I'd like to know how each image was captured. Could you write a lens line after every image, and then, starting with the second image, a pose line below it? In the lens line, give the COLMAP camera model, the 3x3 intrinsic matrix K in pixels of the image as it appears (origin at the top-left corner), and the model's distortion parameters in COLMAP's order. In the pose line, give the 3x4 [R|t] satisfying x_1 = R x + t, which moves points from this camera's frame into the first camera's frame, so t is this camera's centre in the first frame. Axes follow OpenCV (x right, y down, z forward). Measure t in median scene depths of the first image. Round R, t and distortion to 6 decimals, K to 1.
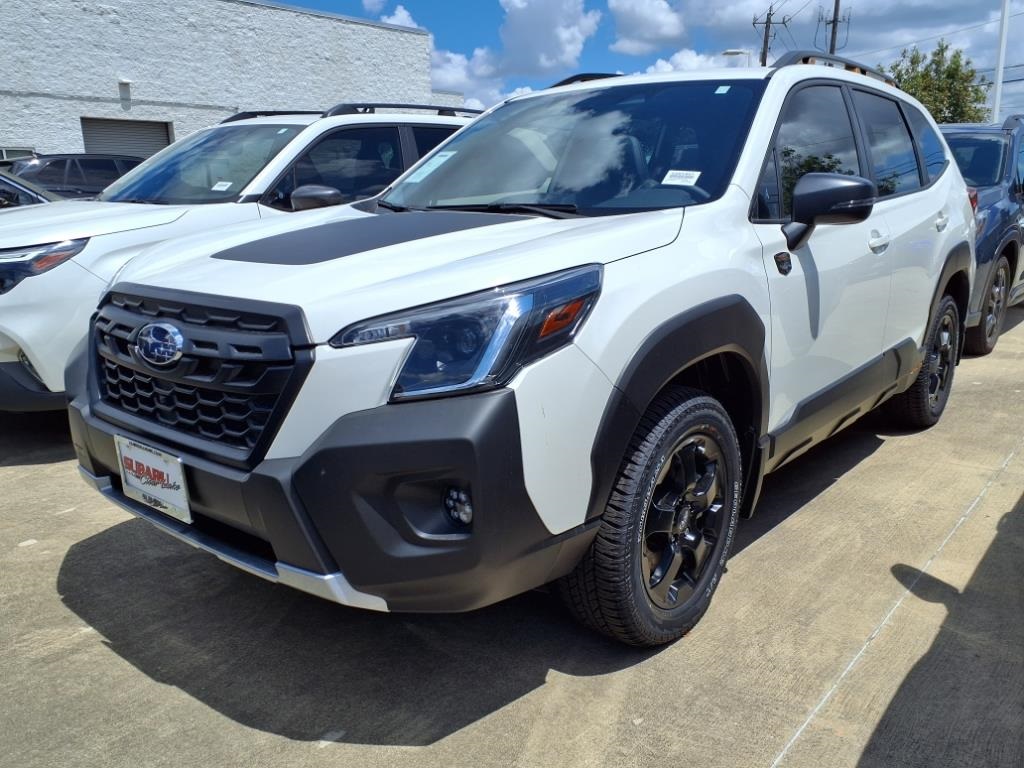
lens RADIAL K [[822.2, 0, 512.3], [0, 822.2, 385.8], [0, 0, 1]] dist [0.018130, 0.003916]
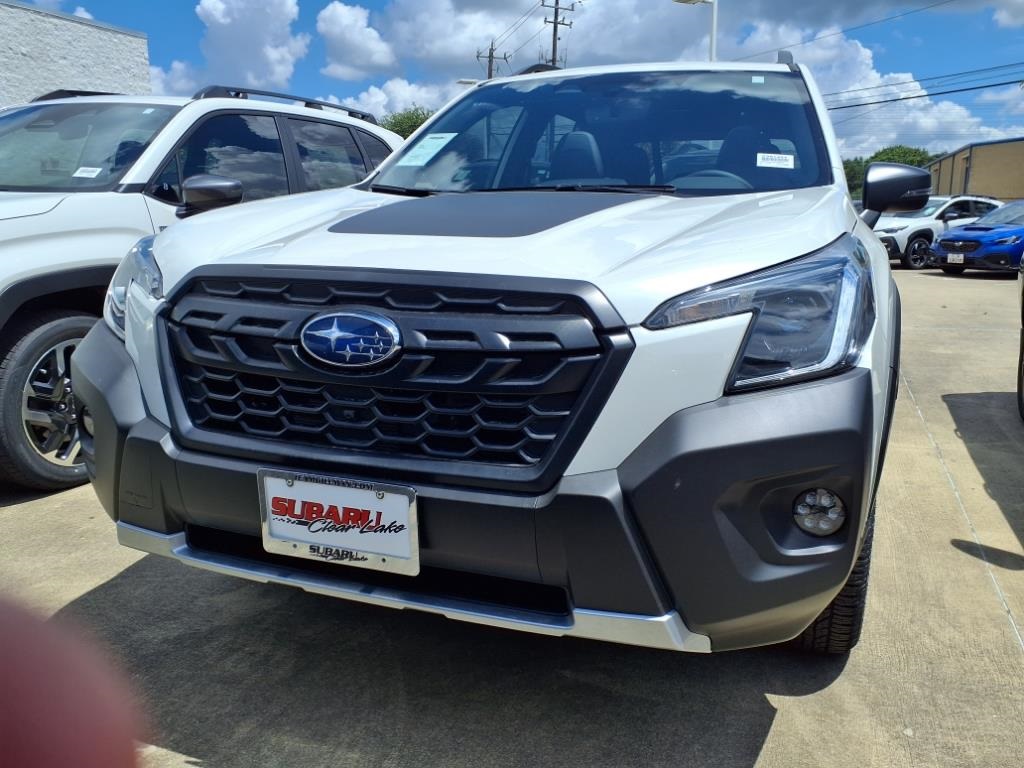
lens RADIAL K [[822.2, 0, 511.0], [0, 822.2, 381.2], [0, 0, 1]] dist [0.018130, 0.003916]
pose [[0.946614, -0.048191, 0.318748, -0.502312], [0.058744, 0.997995, -0.023569, 0.012700], [-0.316973, 0.041035, 0.947547, 0.240503]]
